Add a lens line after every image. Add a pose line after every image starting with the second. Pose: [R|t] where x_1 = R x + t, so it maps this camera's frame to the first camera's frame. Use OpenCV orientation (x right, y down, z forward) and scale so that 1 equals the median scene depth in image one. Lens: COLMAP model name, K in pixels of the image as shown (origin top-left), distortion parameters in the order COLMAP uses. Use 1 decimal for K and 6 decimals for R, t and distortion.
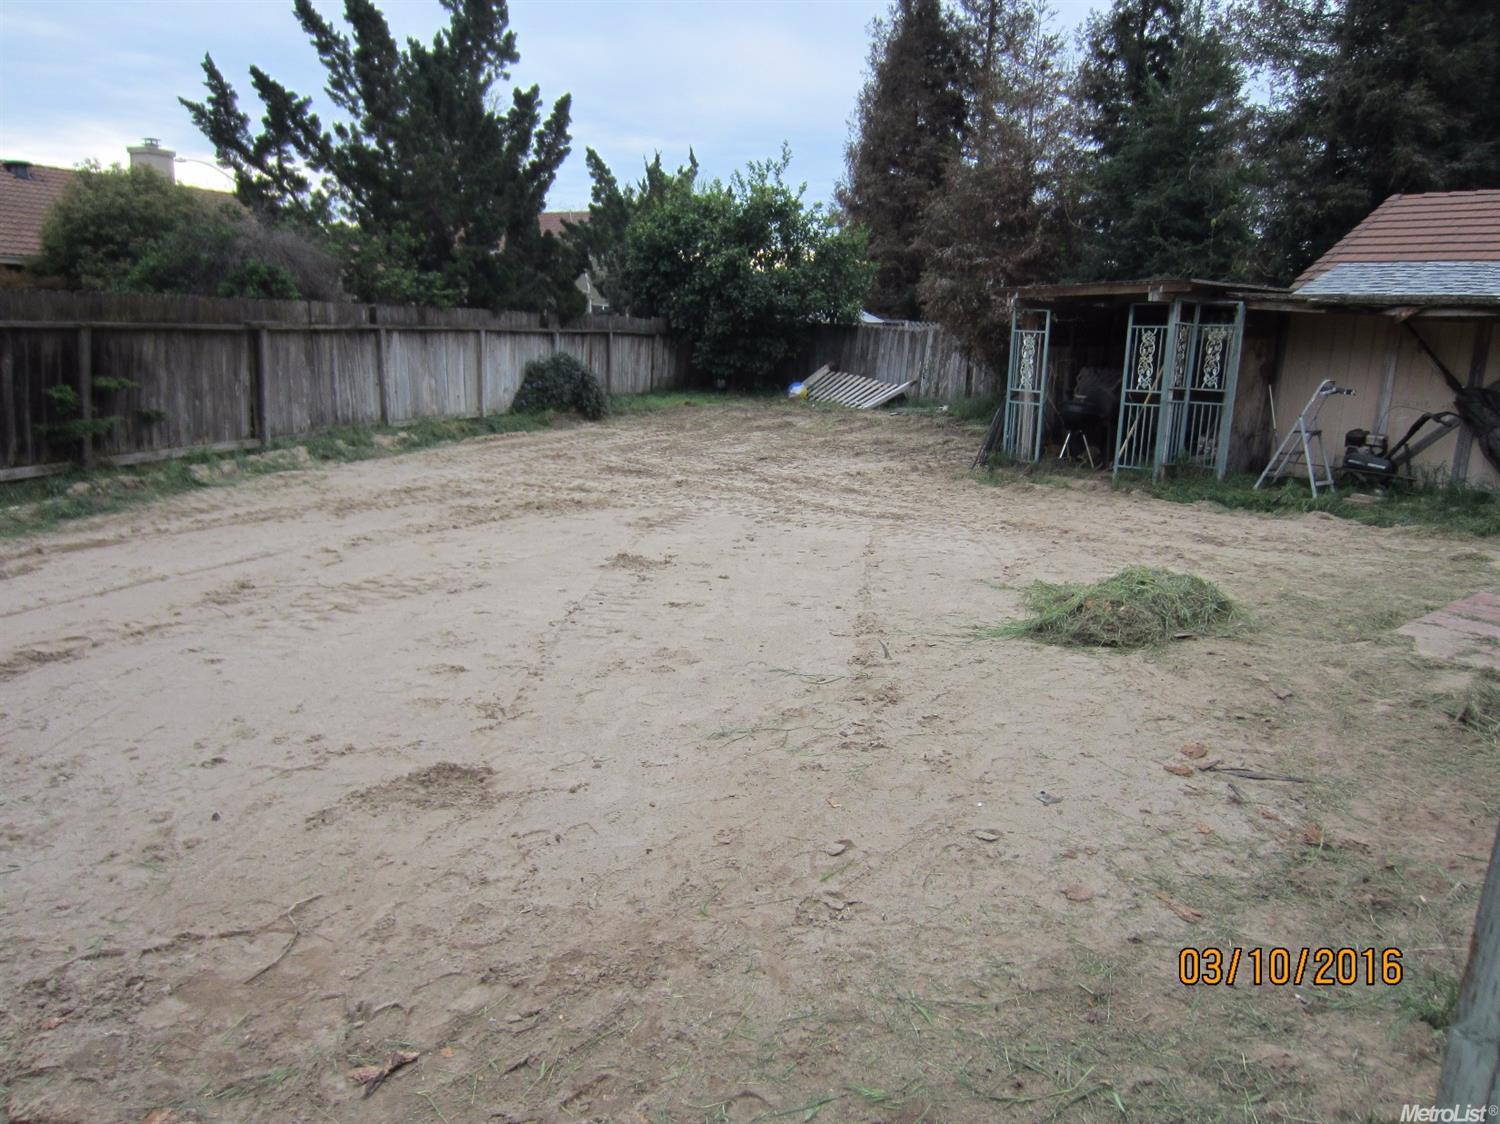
lens RADIAL K [[1069.1, 0, 751.0], [0, 1069.1, 561.9], [0, 0, 1]] dist [-0.029134, -0.001136]
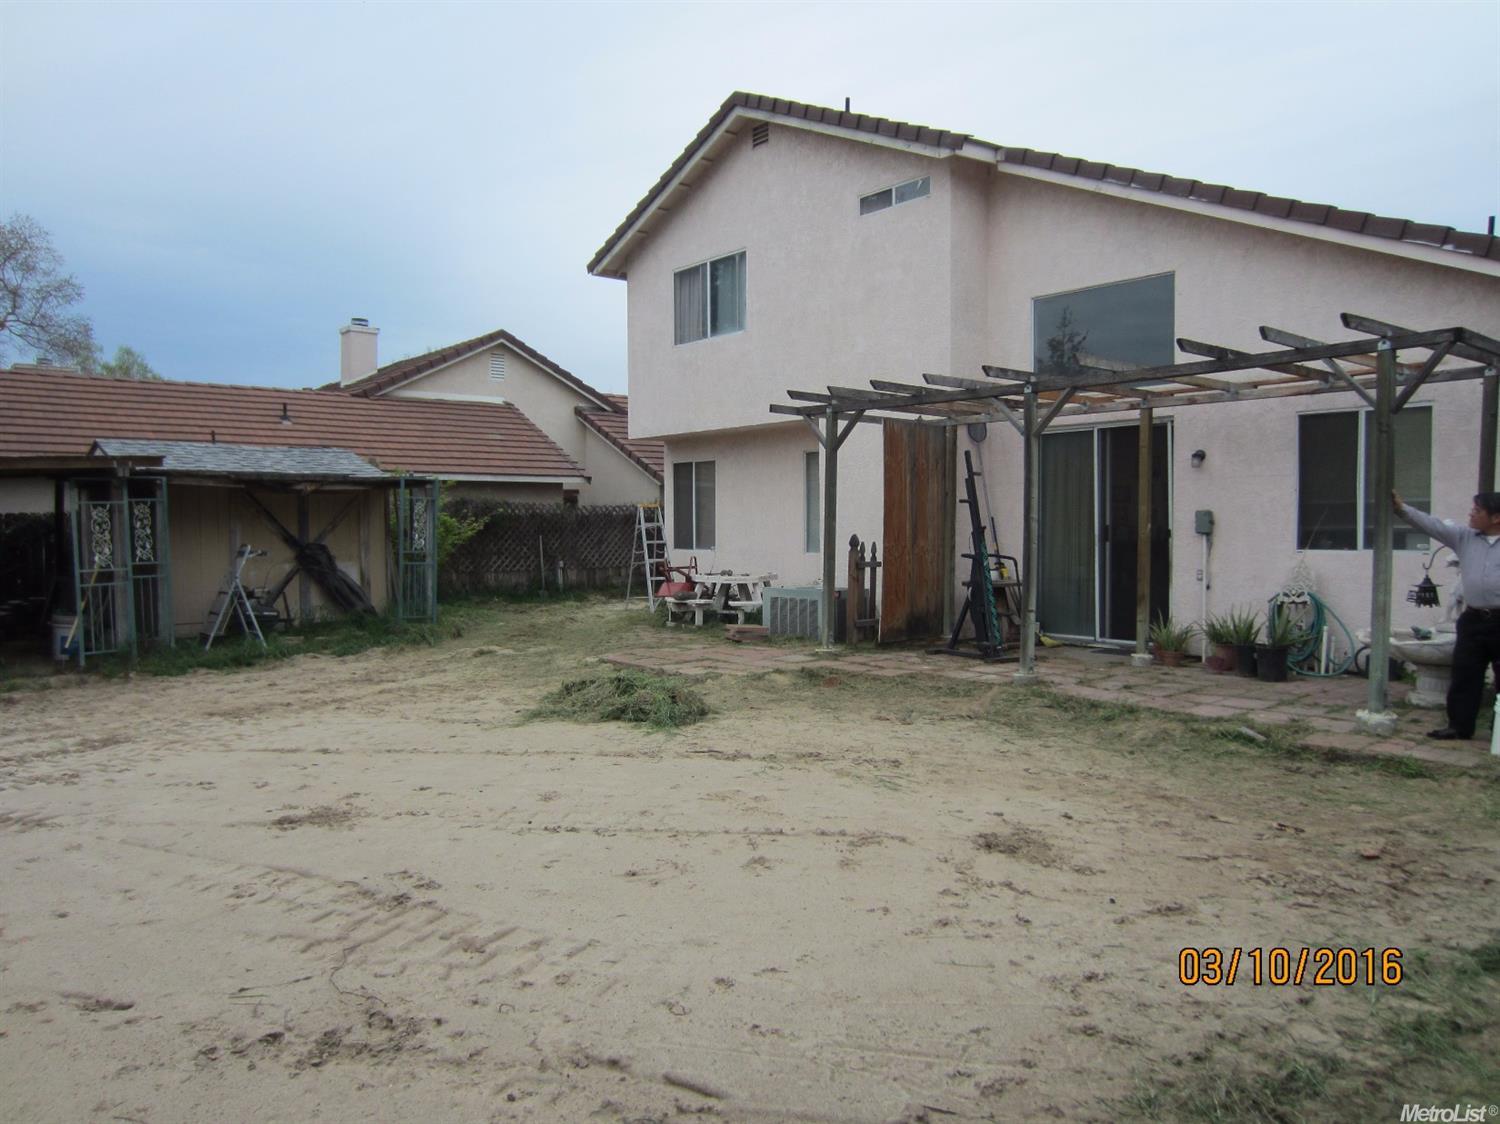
lens RADIAL K [[1069.1, 0, 751.6], [0, 1069.1, 562.2], [0, 0, 1]] dist [-0.029134, -0.001136]
pose [[0.005586, -0.072193, 0.997375, -1.181388], [0.218877, 0.973294, 0.069224, -0.224883], [-0.975736, 0.217916, 0.021239, 0.887745]]
